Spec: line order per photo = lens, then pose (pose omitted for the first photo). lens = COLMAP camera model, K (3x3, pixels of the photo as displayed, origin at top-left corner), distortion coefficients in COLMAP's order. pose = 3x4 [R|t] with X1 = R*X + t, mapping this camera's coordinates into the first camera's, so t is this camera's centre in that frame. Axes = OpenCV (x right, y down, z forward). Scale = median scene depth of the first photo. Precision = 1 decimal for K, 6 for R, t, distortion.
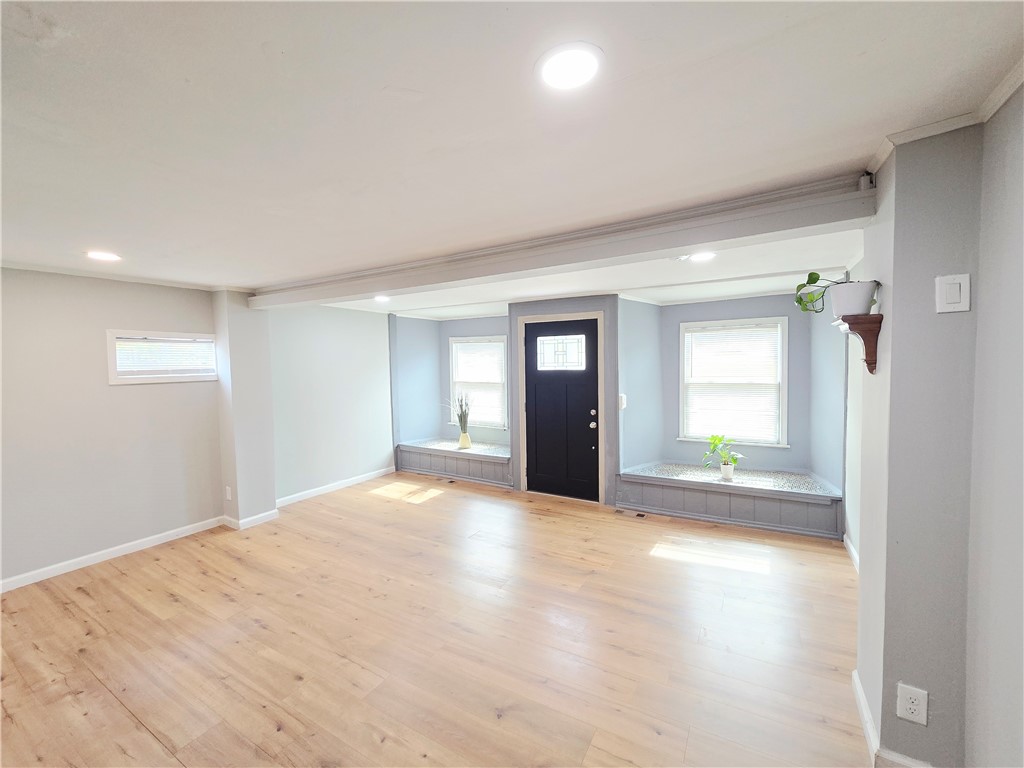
lens RADIAL K [[420.4, 0, 508.9], [0, 420.4, 388.4], [0, 0, 1]] dist [-0.006409, 0.002616]
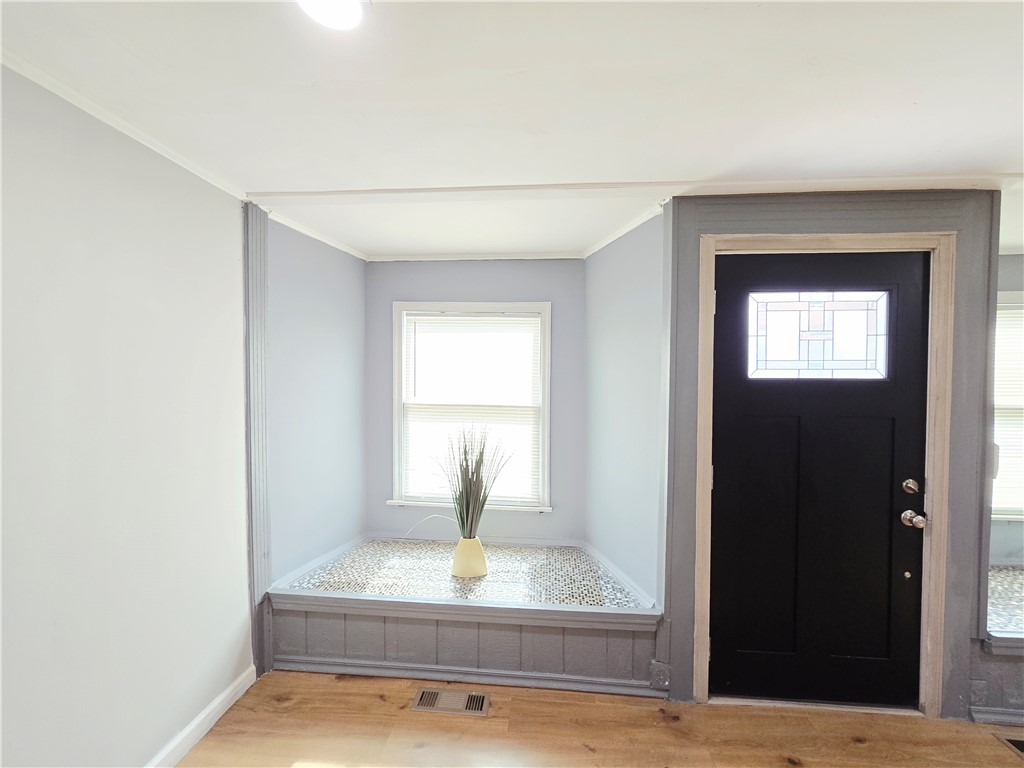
lens RADIAL K [[420.4, 0, 508.2], [0, 420.4, 381.4], [0, 0, 1]] dist [-0.006409, 0.002616]
pose [[0.899264, 0.006668, 0.437355, -0.291557], [0.010655, 0.999253, -0.037142, -0.028906], [-0.437276, 0.038061, 0.898522, 0.743304]]
